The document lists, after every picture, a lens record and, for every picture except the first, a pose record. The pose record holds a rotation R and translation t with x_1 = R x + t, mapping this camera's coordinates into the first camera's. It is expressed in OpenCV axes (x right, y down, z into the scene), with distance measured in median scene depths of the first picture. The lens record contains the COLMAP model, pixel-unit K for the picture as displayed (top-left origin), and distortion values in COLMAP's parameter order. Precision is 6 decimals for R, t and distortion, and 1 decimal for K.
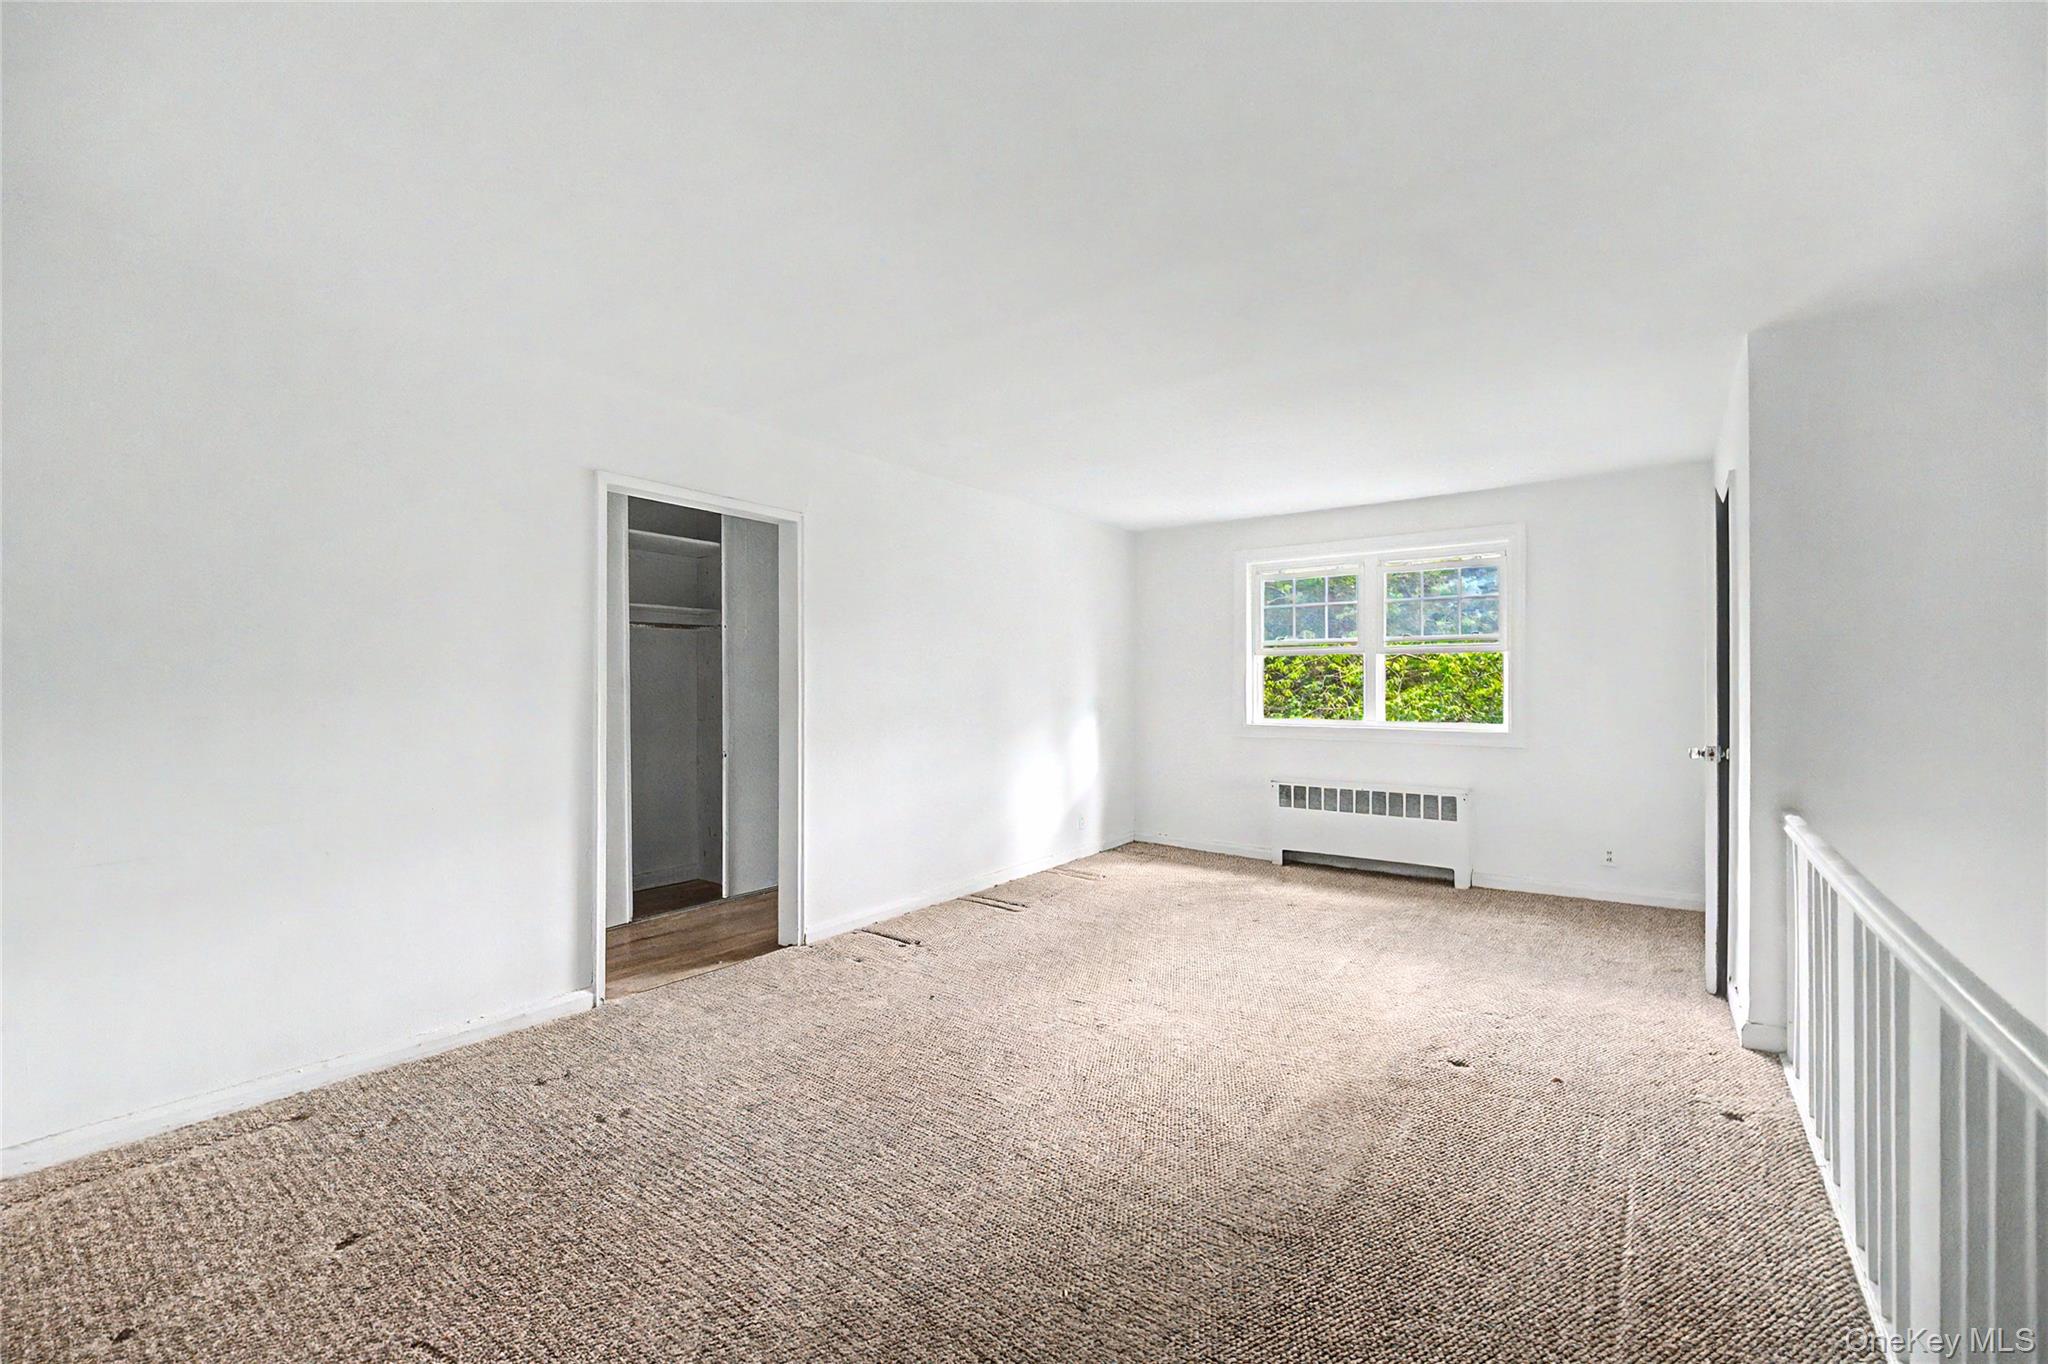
lens RADIAL K [[843.9, 0, 1020.4], [0, 843.9, 686.0], [0, 0, 1]] dist [0.000252, -0.018745]
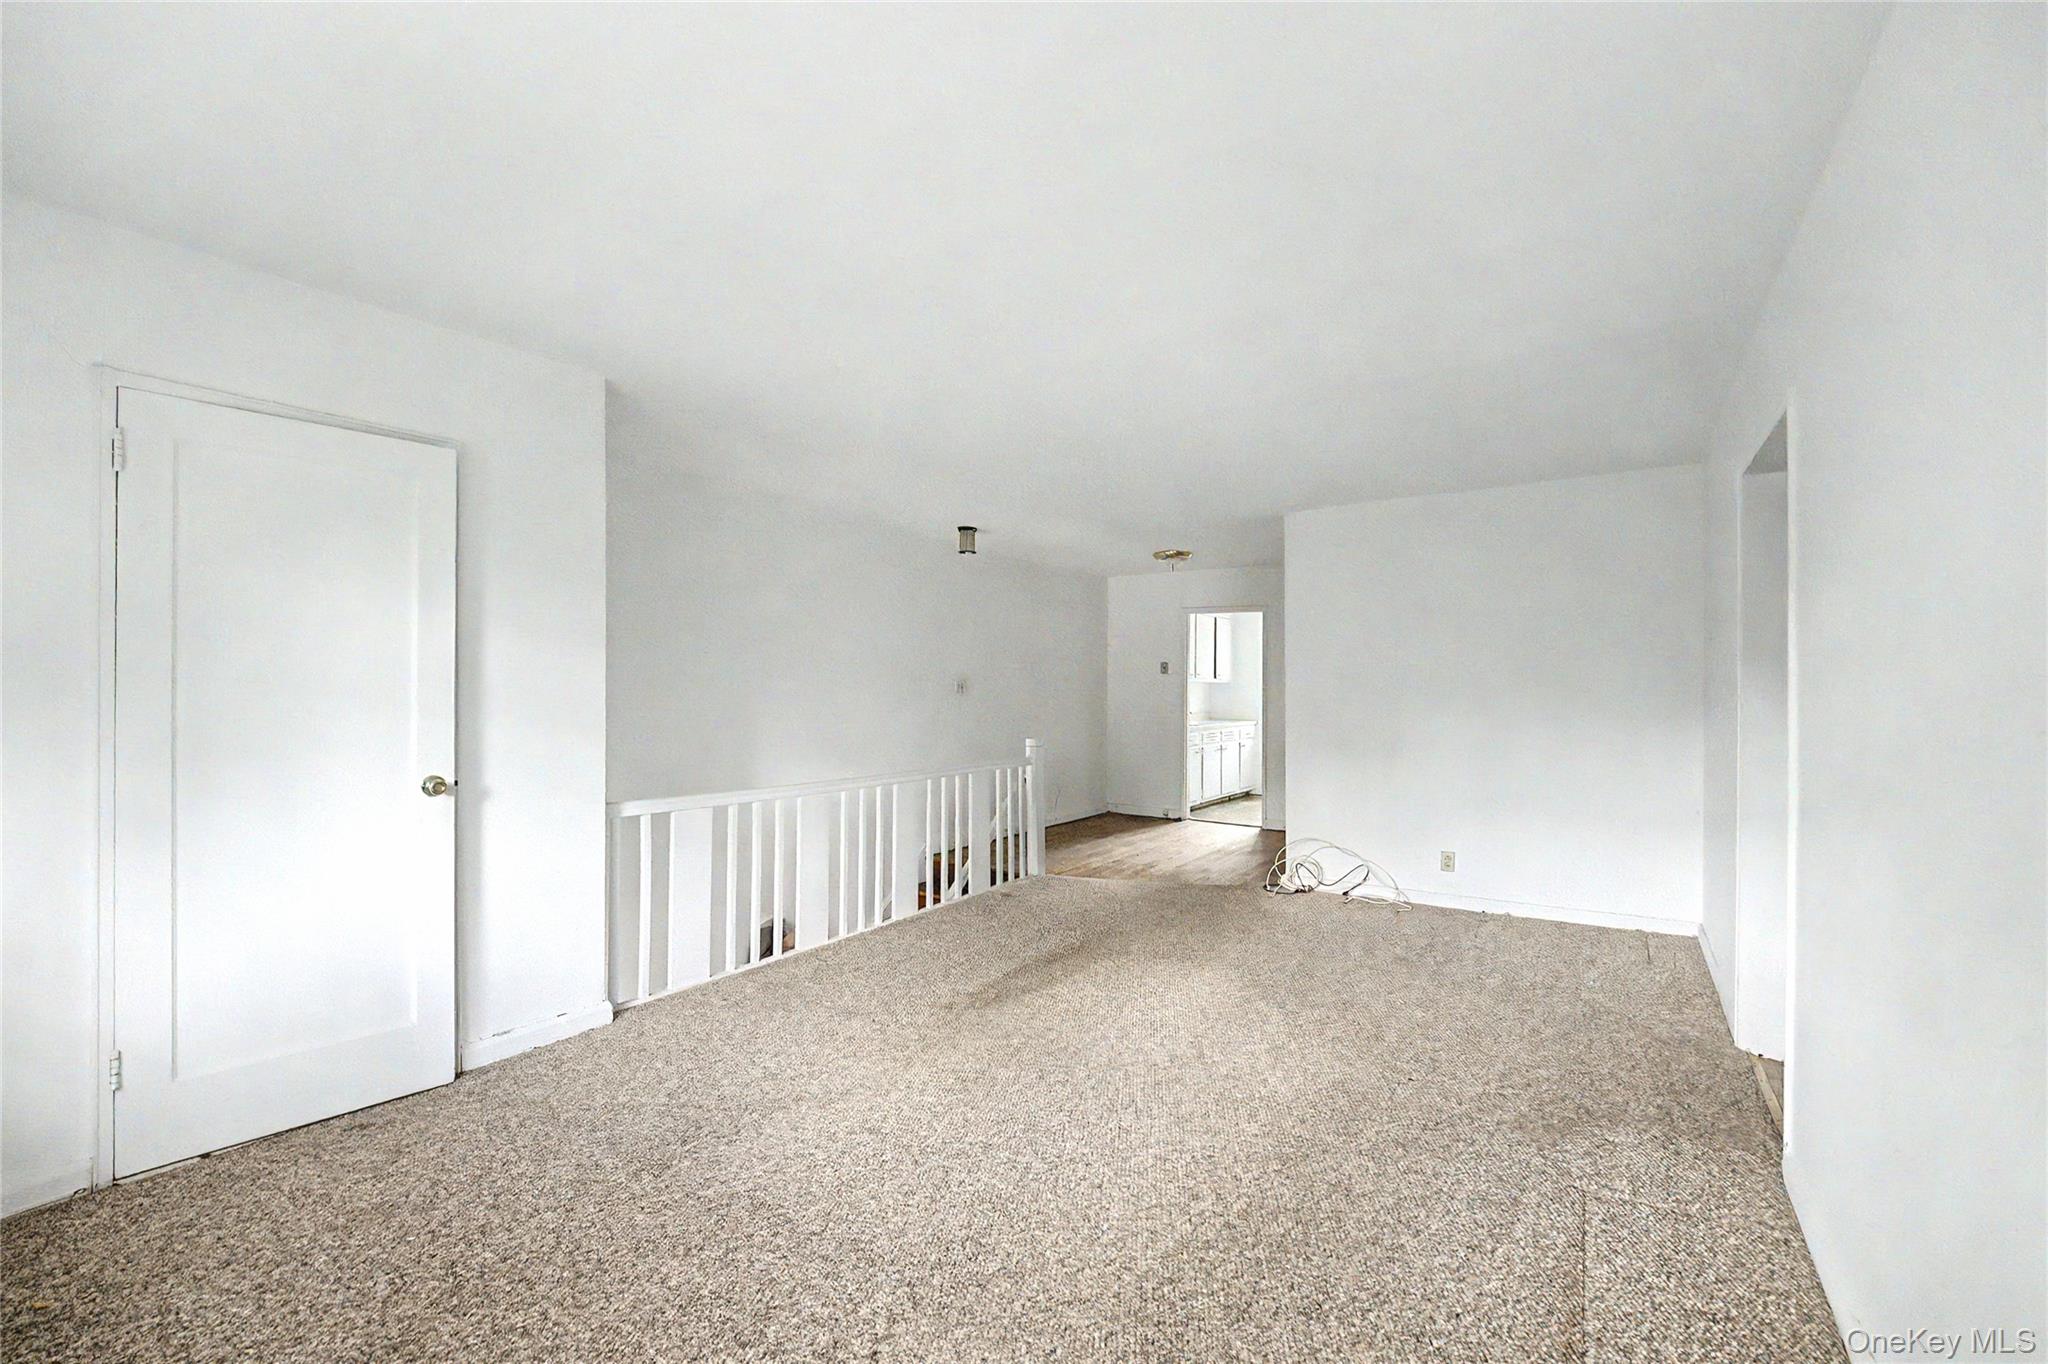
lens RADIAL K [[883.1, 0, 1019.5], [0, 883.1, 672.0], [0, 0, 1]] dist [0.017927, -0.022675]
pose [[-0.998602, -0.007629, -0.052307, 0.206530], [-0.006816, 0.999853, -0.015702, -0.010697], [0.052419, -0.015323, -0.998508, 1.191596]]
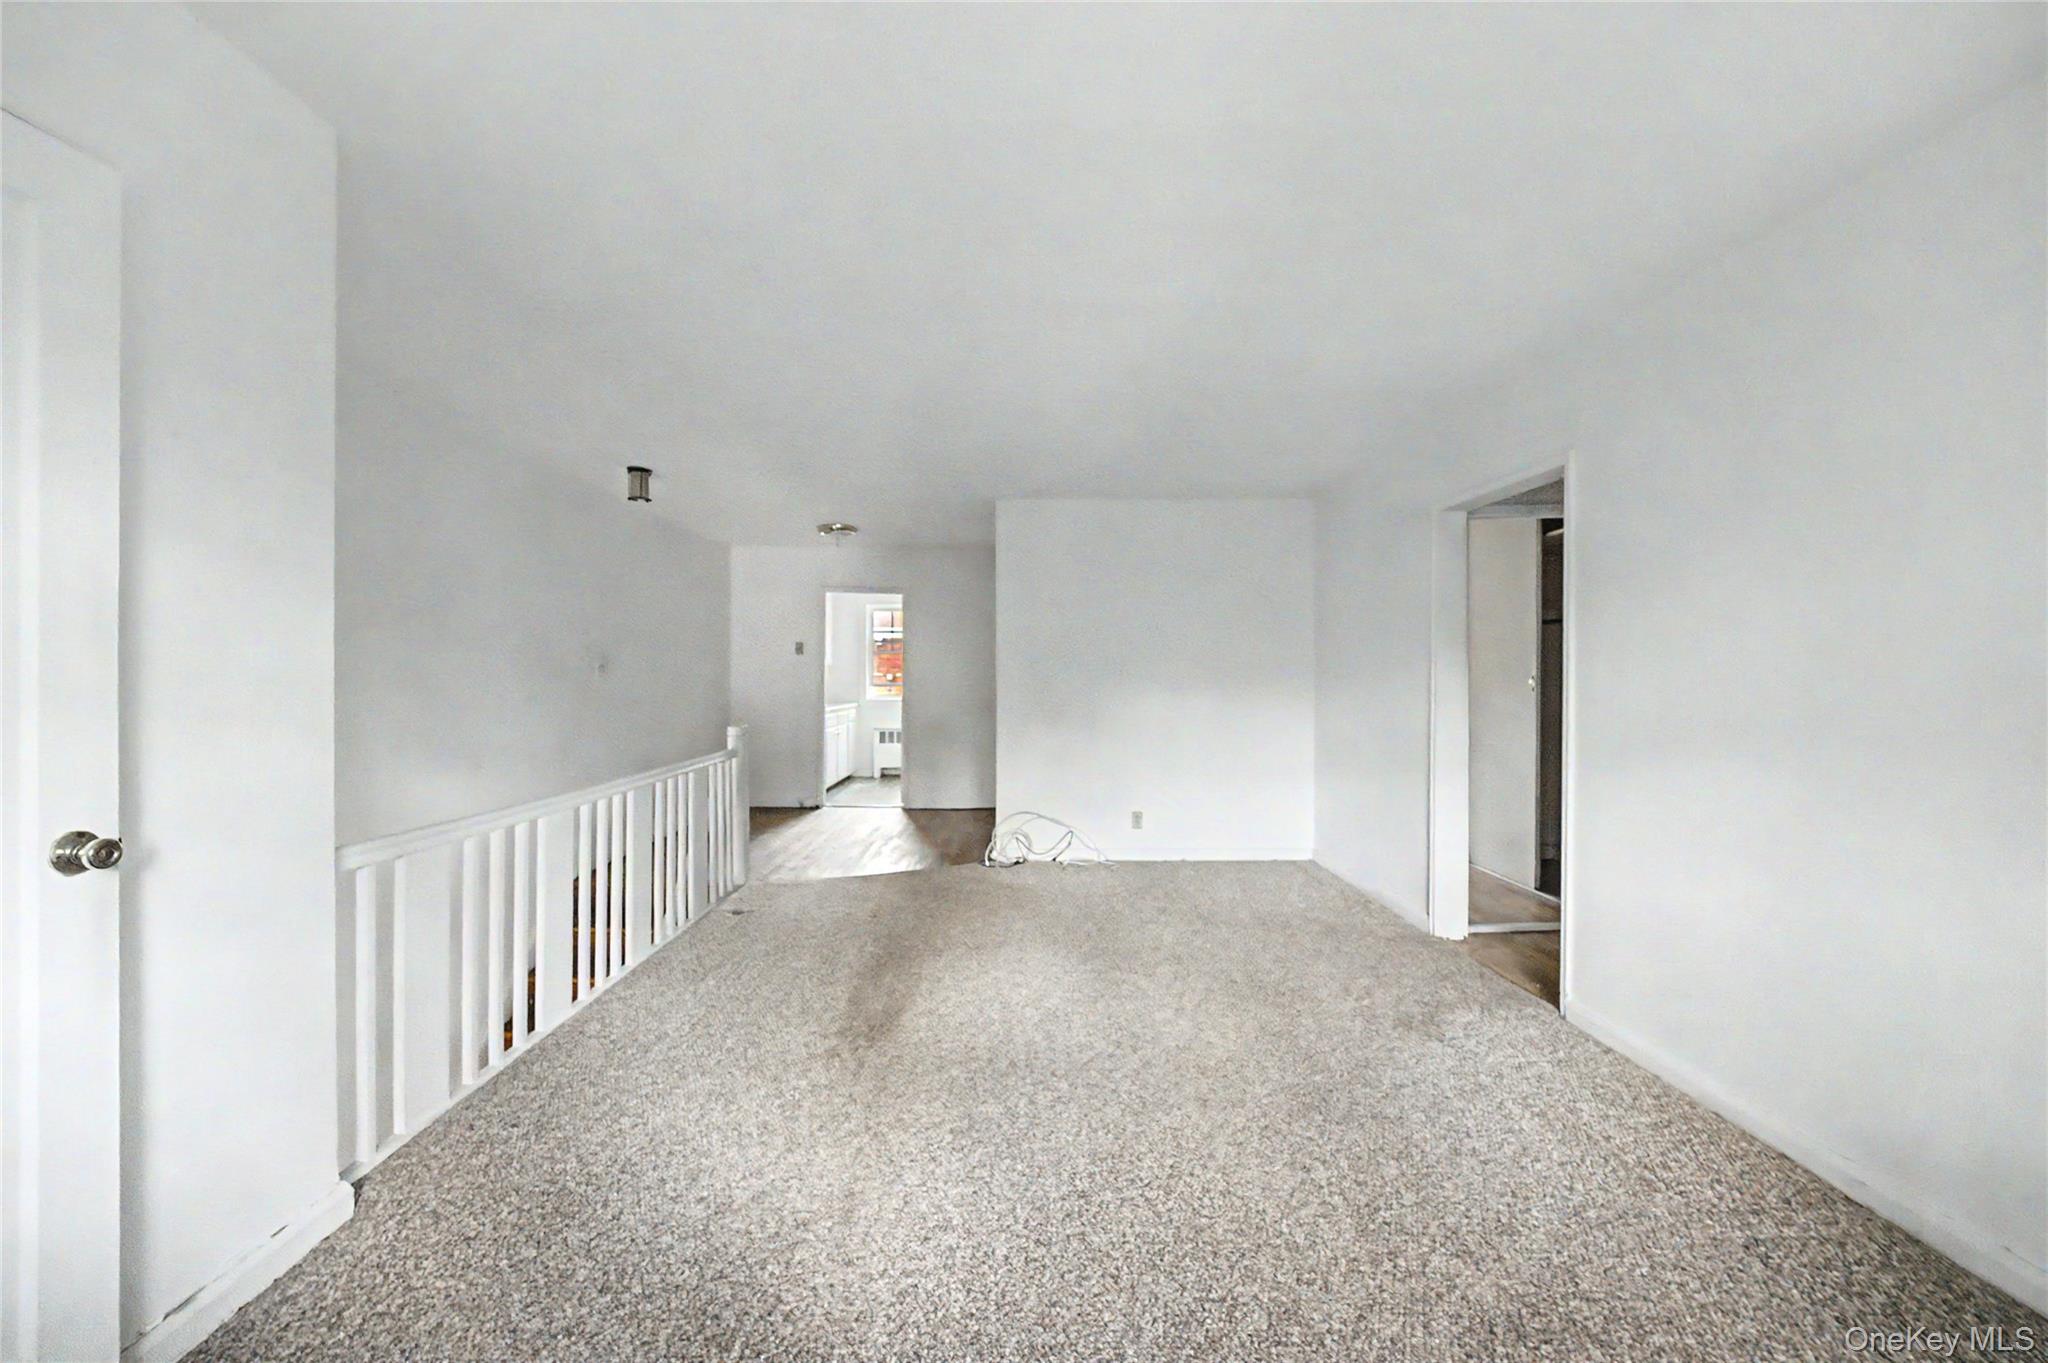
lens RADIAL K [[865.4, 0, 1024.0], [0, 865.4, 681.5], [0, 0, 1]] dist [0.010804, -0.019876]
pose [[-0.784368, -0.001465, -0.620293, 0.472828], [-0.007342, 0.999949, 0.006922, -0.001824], [0.620252, 0.009984, -0.784339, 1.000556]]
